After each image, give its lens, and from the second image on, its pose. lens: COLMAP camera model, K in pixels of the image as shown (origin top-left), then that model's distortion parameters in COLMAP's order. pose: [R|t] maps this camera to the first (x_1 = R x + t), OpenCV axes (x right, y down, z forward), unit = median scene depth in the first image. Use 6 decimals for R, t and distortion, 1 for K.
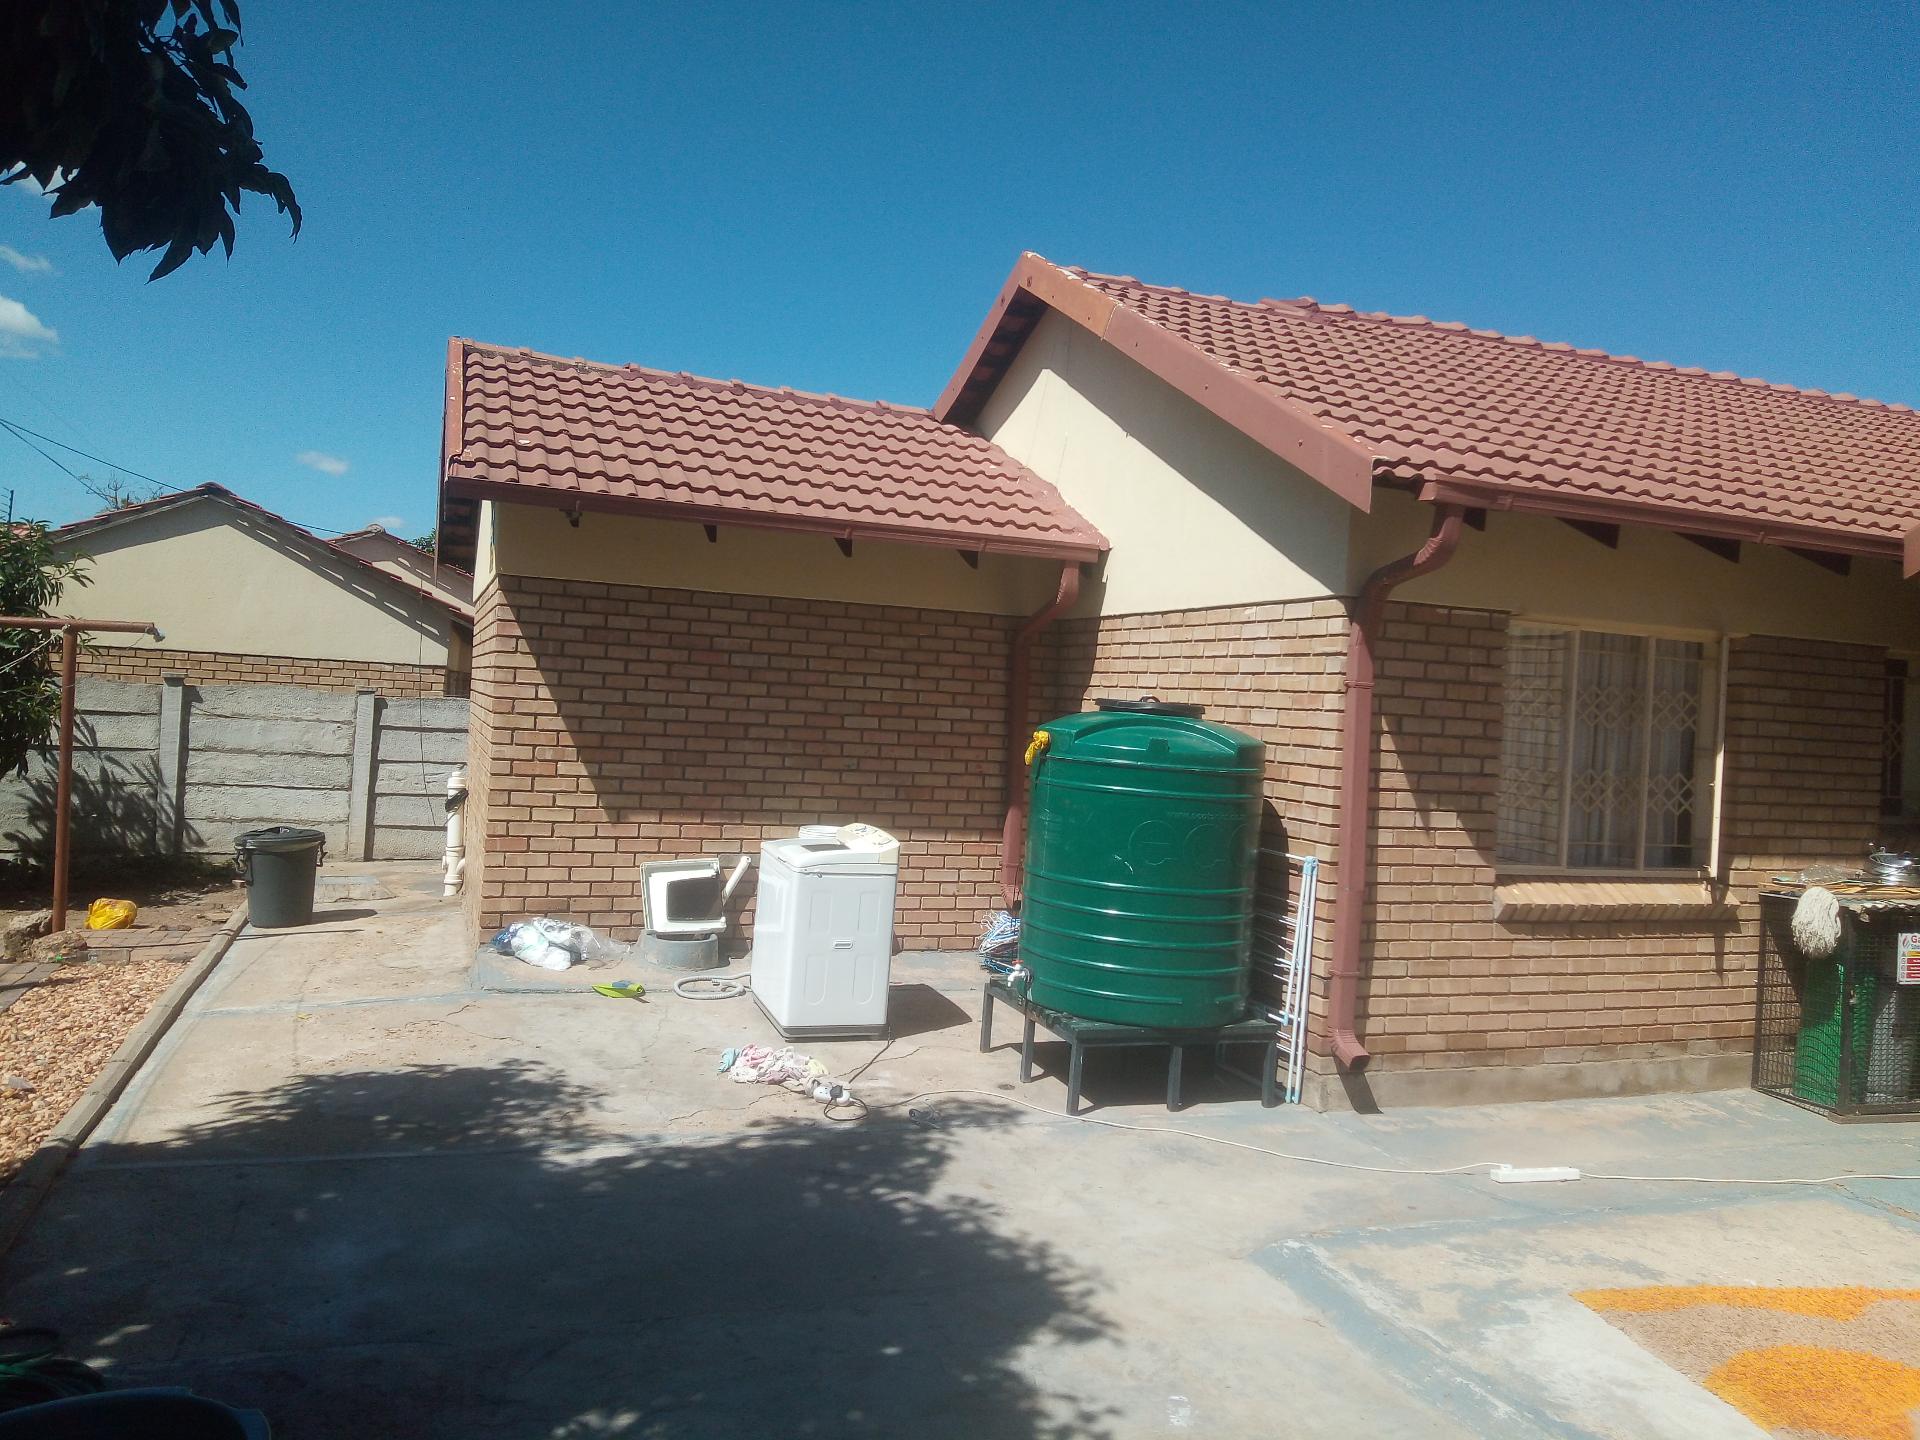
lens RADIAL K [[1400.8, 0, 960.0], [0, 1400.8, 720.0], [0, 0, 1]] dist [0.004337, 0.000133]
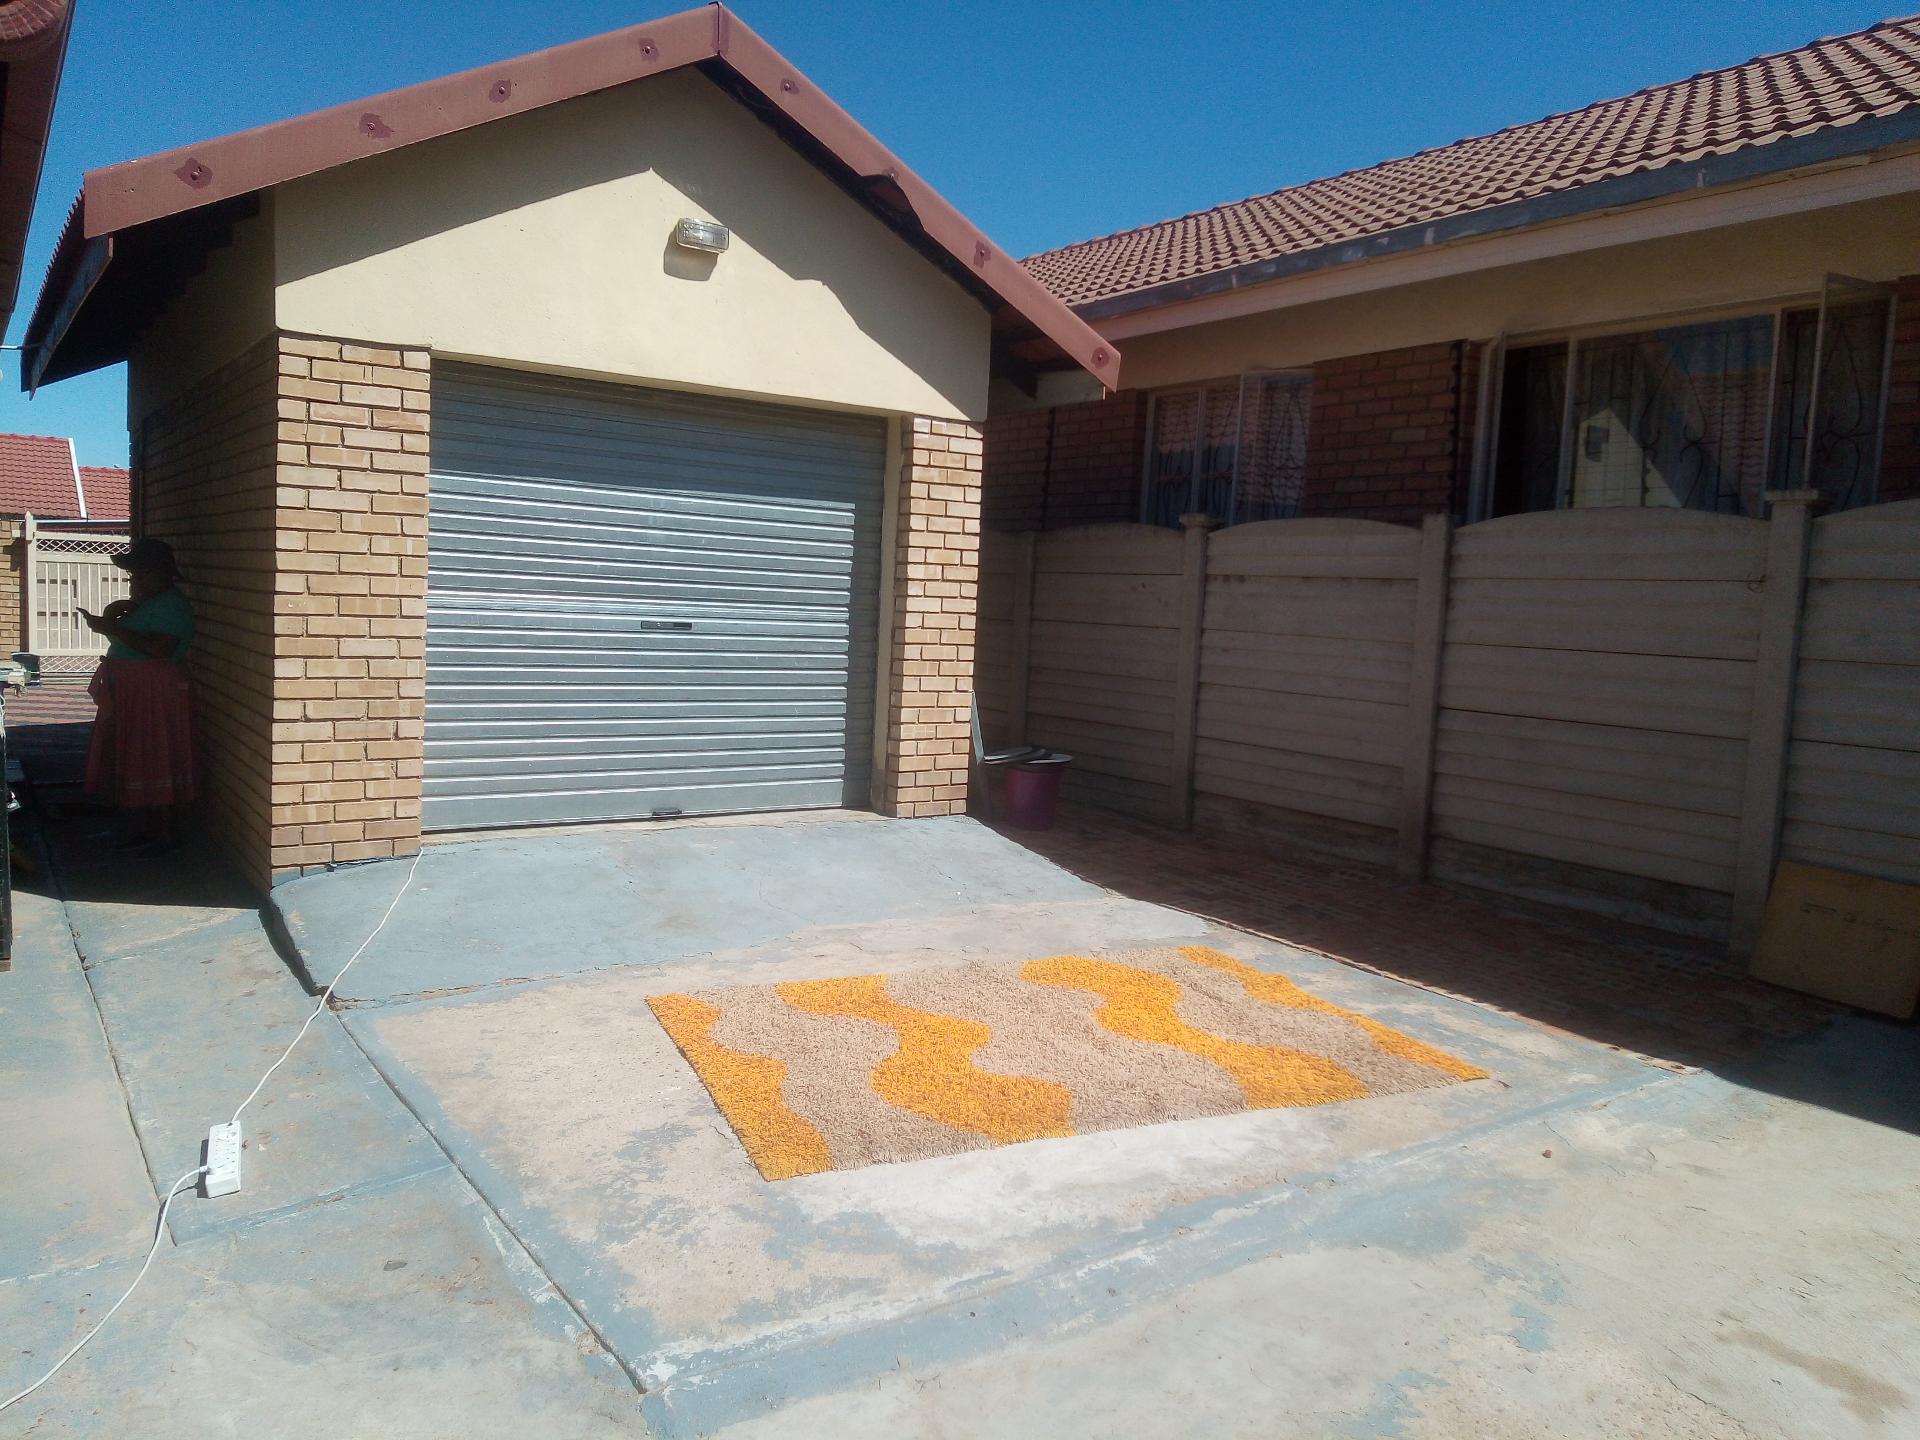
lens RADIAL K [[1403.9, 0, 965.4], [0, 1403.9, 712.8], [0, 0, 1]] dist [0.001847, 0.002028]
pose [[-0.251749, -0.143445, 0.957103, -0.275288], [-0.048010, 0.989588, 0.135686, 0.039784], [-0.966601, -0.011792, -0.256015, 1.012953]]
